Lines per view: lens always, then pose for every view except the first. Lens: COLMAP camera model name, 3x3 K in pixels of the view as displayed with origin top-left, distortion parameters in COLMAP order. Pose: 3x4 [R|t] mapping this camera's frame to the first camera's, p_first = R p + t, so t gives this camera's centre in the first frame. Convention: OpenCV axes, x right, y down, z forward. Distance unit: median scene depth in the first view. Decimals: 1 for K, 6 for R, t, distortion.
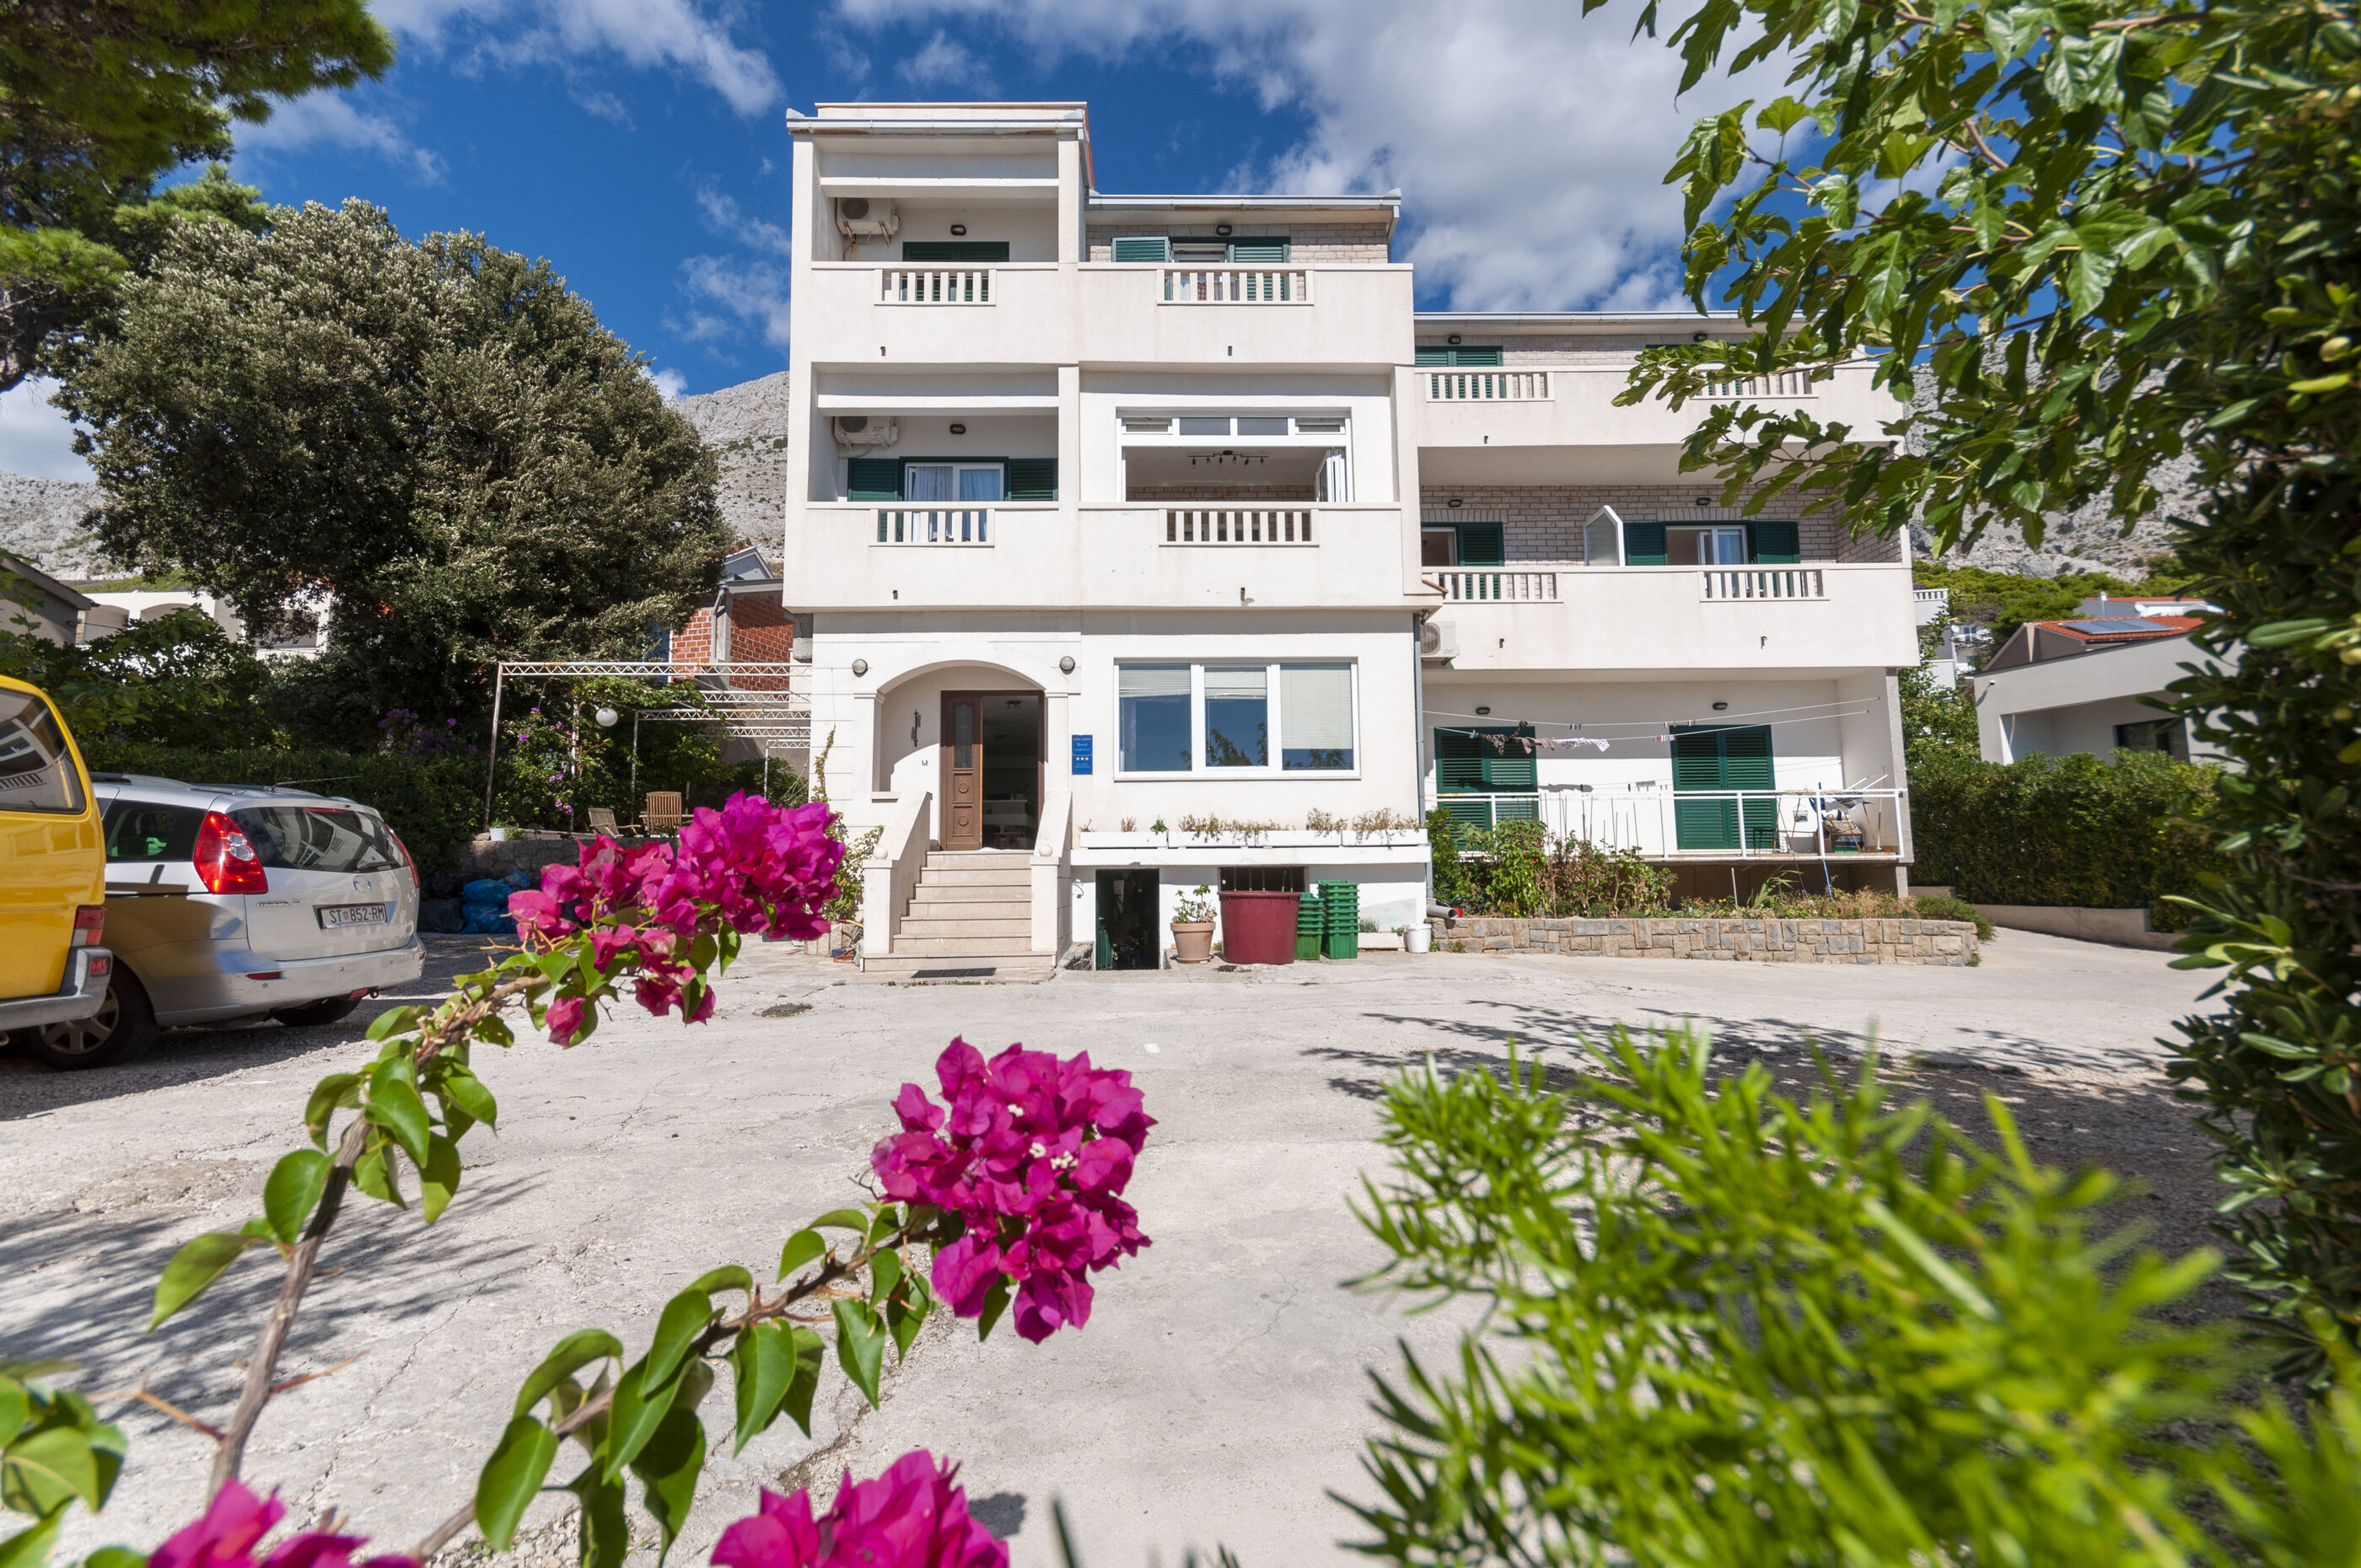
lens RADIAL K [[976.4, 0, 1180.5], [0, 976.4, 784.0], [0, 0, 1]] dist [-0.000088, 0.000097]
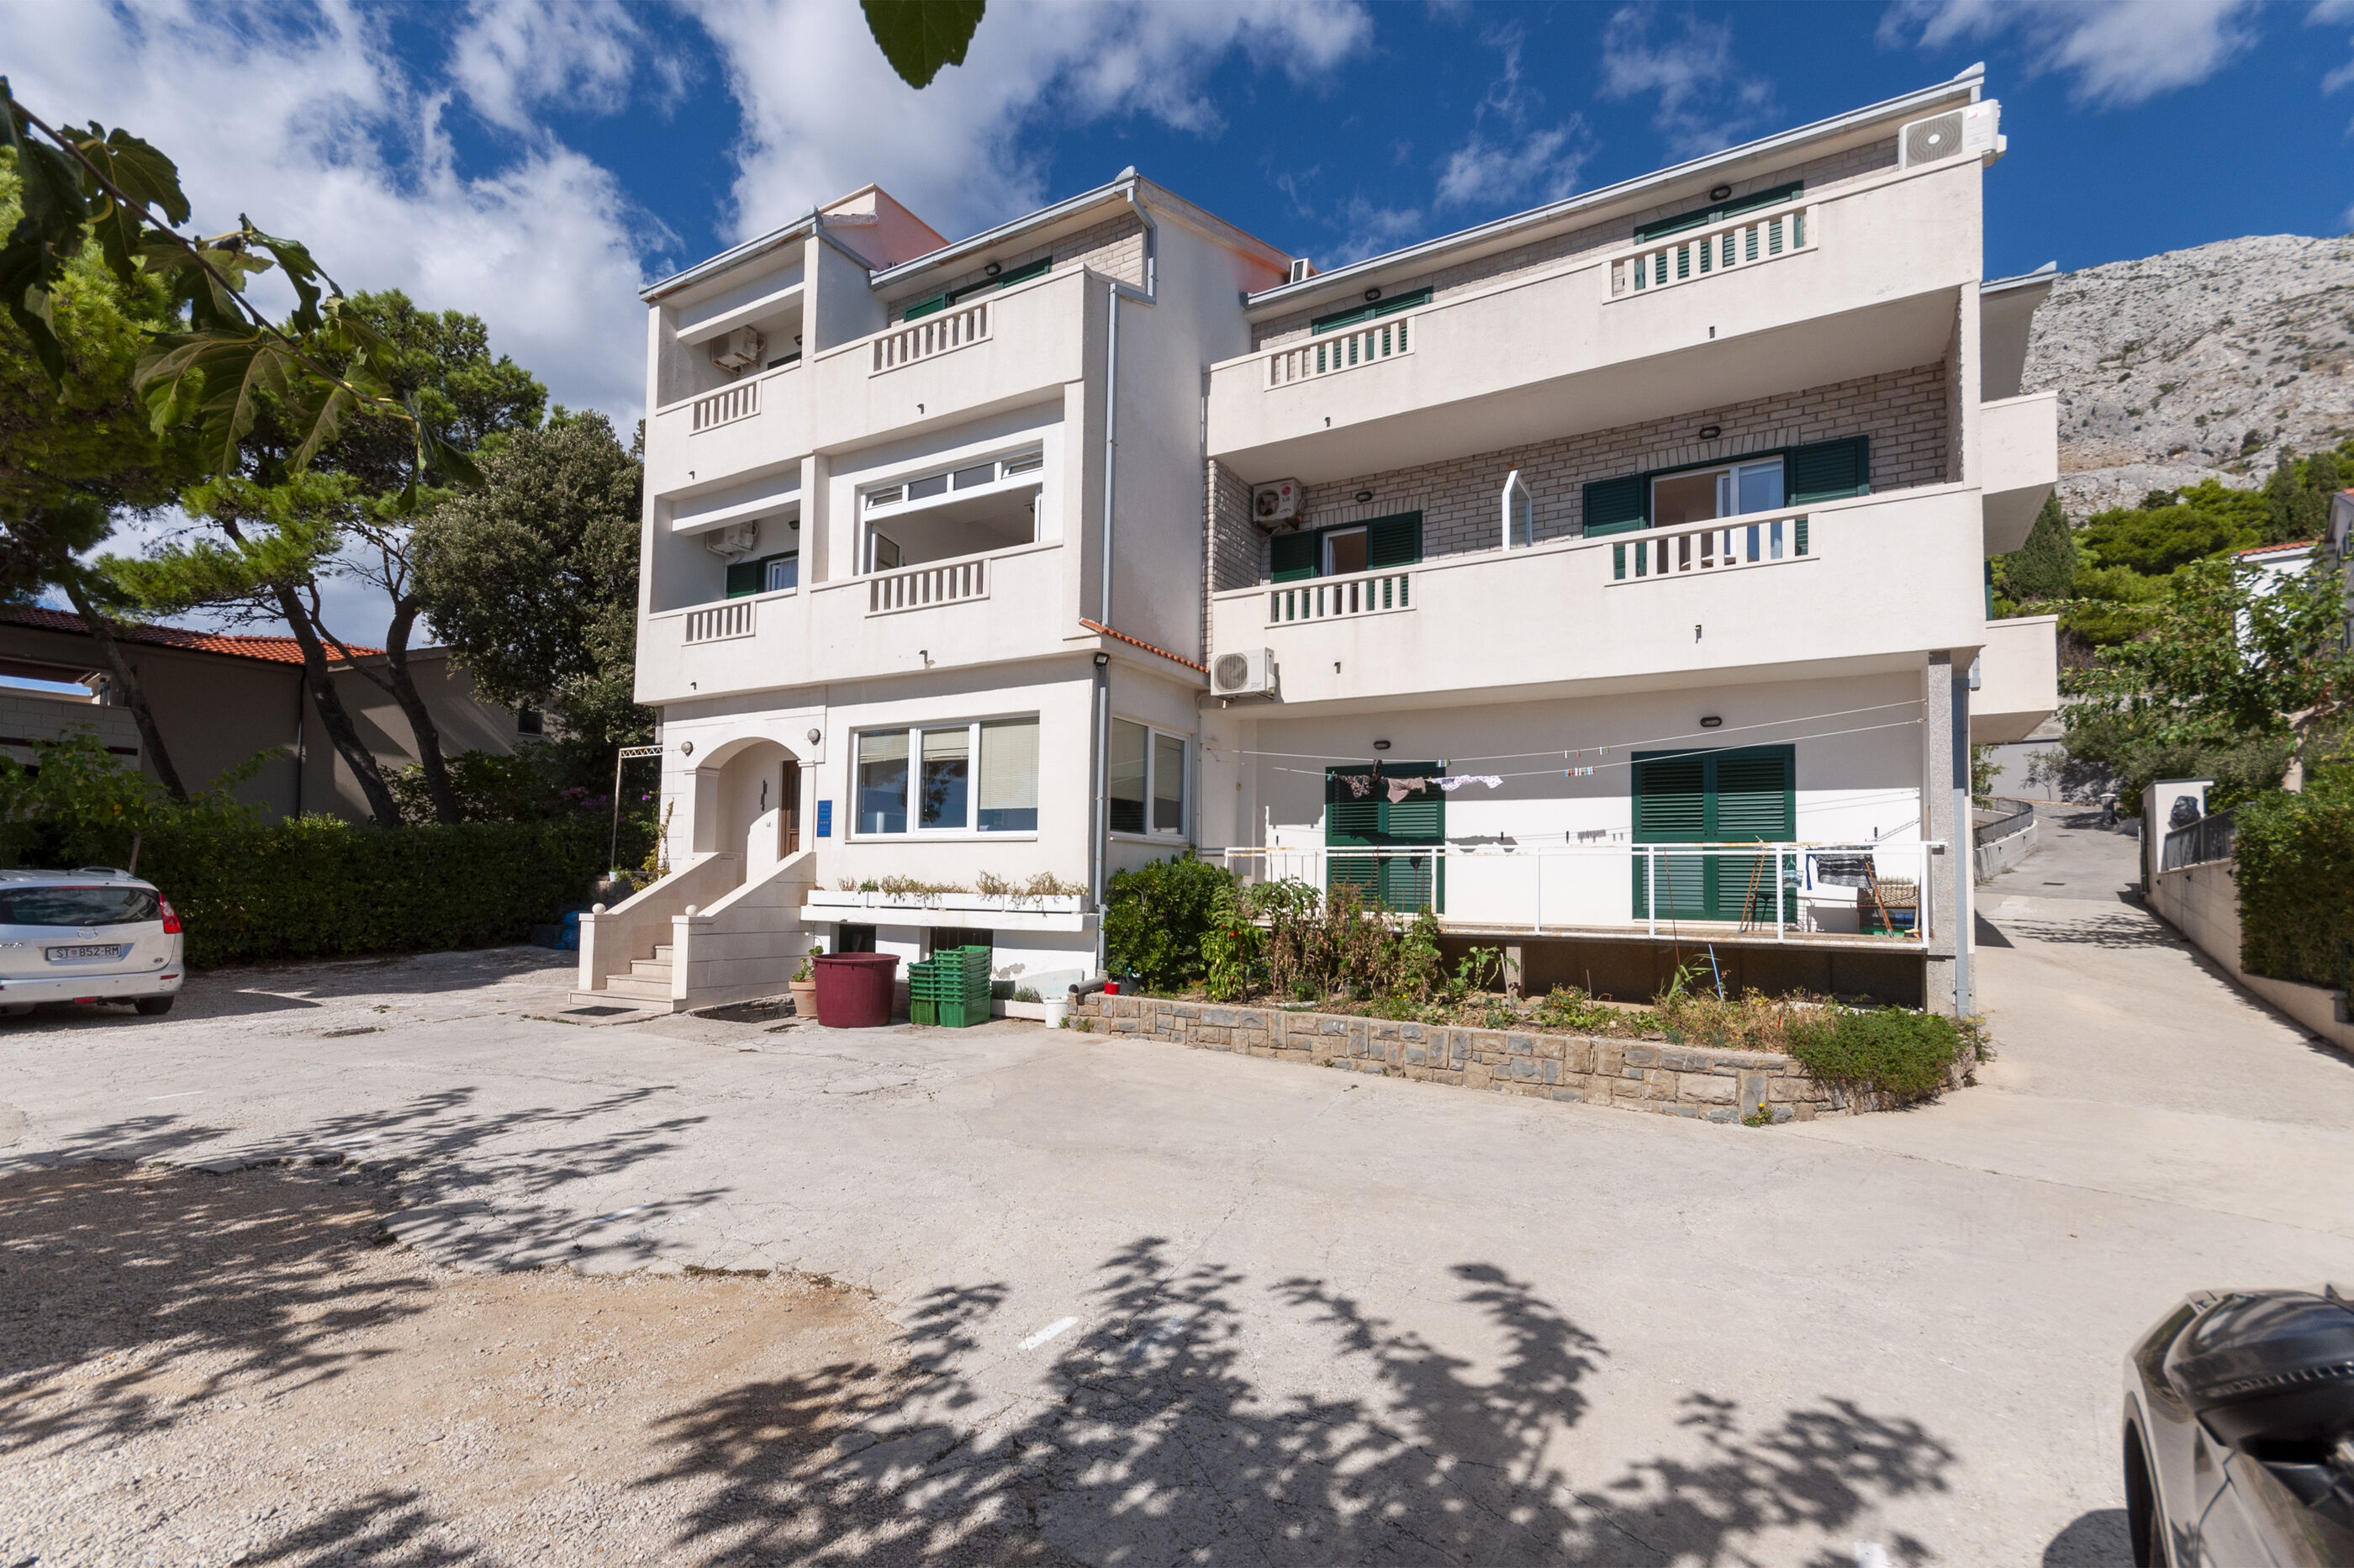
lens RADIAL K [[1035.1, 0, 1176.9], [0, 1035.1, 857.8], [0, 0, 1]] dist [-0.000141, 0.000051]
pose [[0.857742, 0.007276, -0.514029, 0.810768], [0.018396, 0.998825, 0.044835, -0.030546], [0.513751, -0.047913, 0.856600, 0.207735]]
